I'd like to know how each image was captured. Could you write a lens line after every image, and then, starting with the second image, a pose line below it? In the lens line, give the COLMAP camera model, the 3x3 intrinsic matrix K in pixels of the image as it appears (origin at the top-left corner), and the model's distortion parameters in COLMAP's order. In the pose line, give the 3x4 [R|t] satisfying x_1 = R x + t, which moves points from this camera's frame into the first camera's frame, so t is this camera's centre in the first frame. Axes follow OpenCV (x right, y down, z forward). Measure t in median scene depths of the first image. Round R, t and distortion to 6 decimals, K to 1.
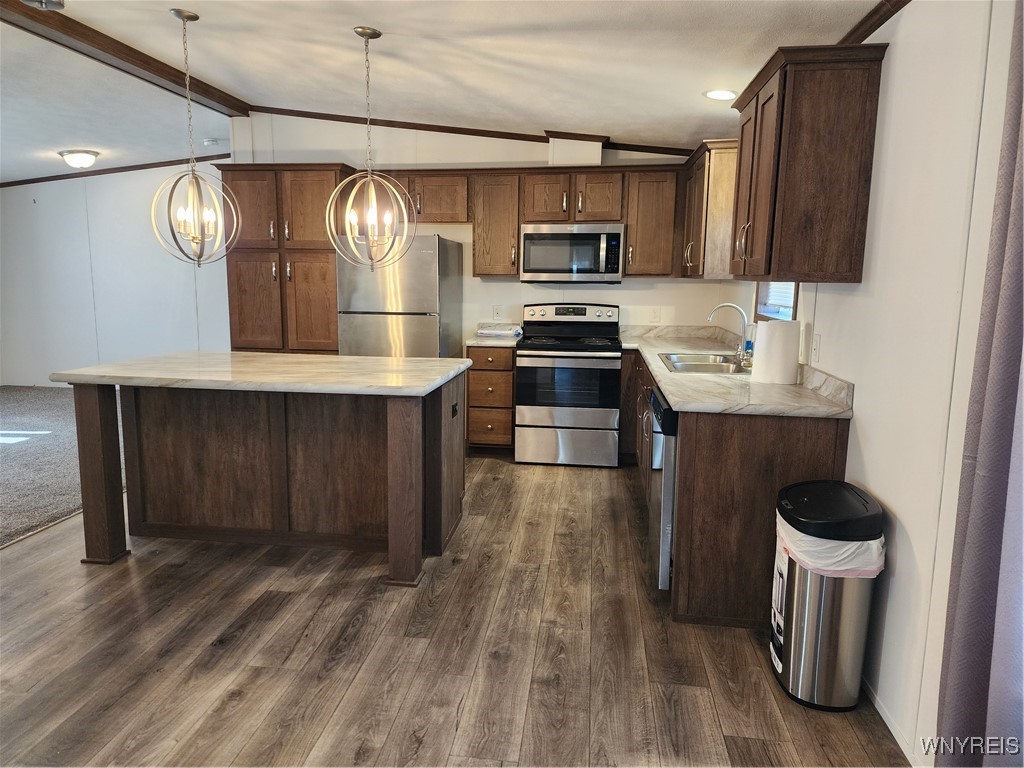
lens RADIAL K [[678.6, 0, 507.0], [0, 678.6, 377.9], [0, 0, 1]] dist [0.068340, -0.073202]
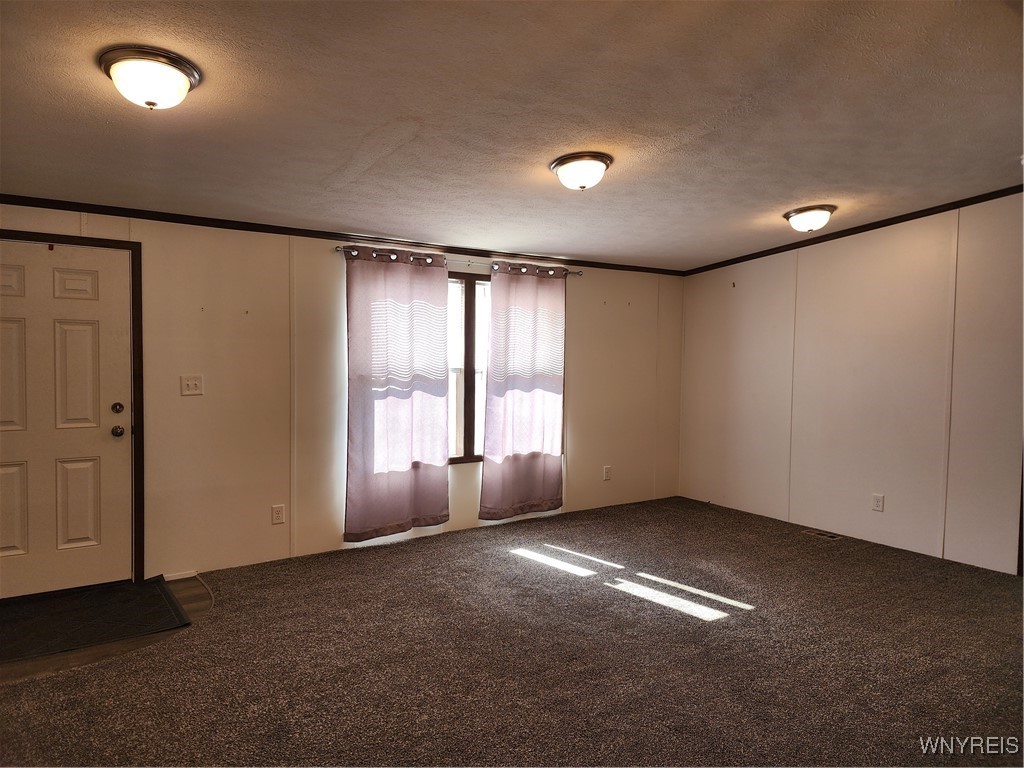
lens RADIAL K [[678.6, 0, 507.0], [0, 678.6, 377.9], [0, 0, 1]] dist [0.068340, -0.073202]
pose [[0.656707, 0.021053, -0.753852, -0.452497], [-0.119159, 0.989950, -0.076157, -0.092639], [0.744672, 0.139841, 0.652616, 0.502739]]
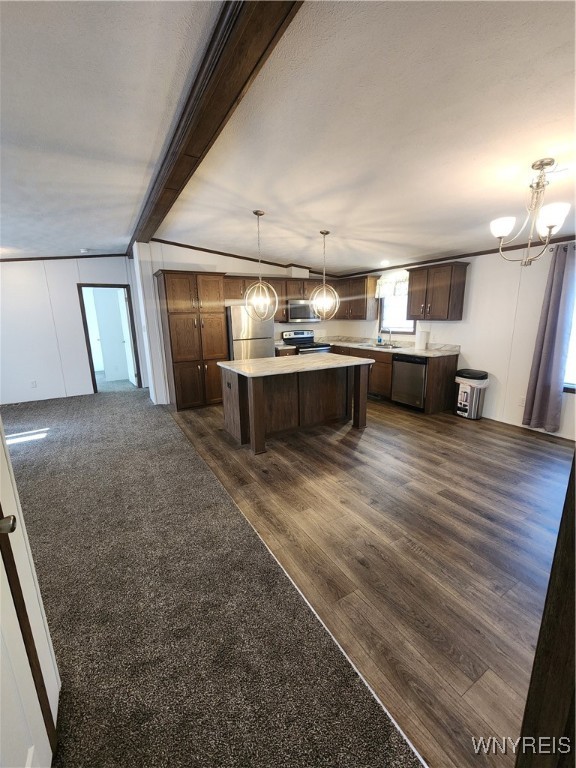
lens RADIAL K [[310.7, 0, 288.7], [0, 310.7, 380.3], [0, 0, 1]] dist [-0.001721, -0.000044]
pose [[0.785718, -0.152903, 0.599390, -0.907359], [0.118373, 0.988227, 0.096924, -0.053598], [-0.607154, -0.005204, 0.794567, 0.095666]]
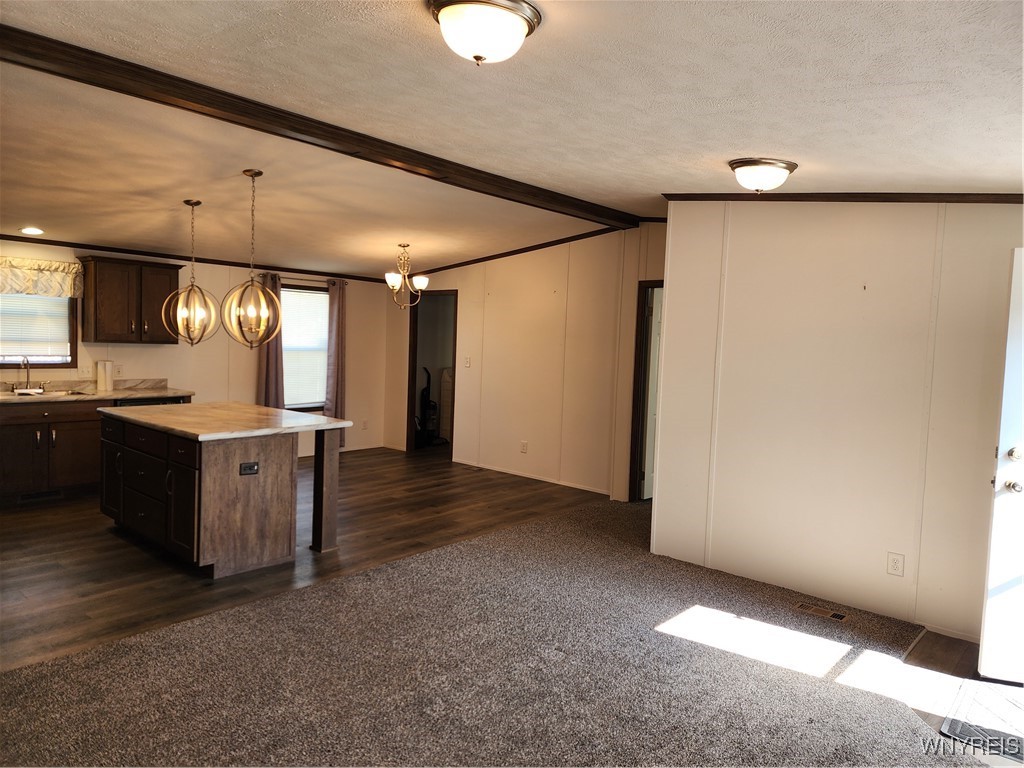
lens RADIAL K [[678.6, 0, 507.0], [0, 678.6, 377.9], [0, 0, 1]] dist [0.068340, -0.073202]
pose [[-0.822332, -0.071881, 0.564450, -1.414697], [0.042463, 0.981470, 0.186851, -0.292384], [-0.567422, 0.177621, -0.804042, 1.572439]]
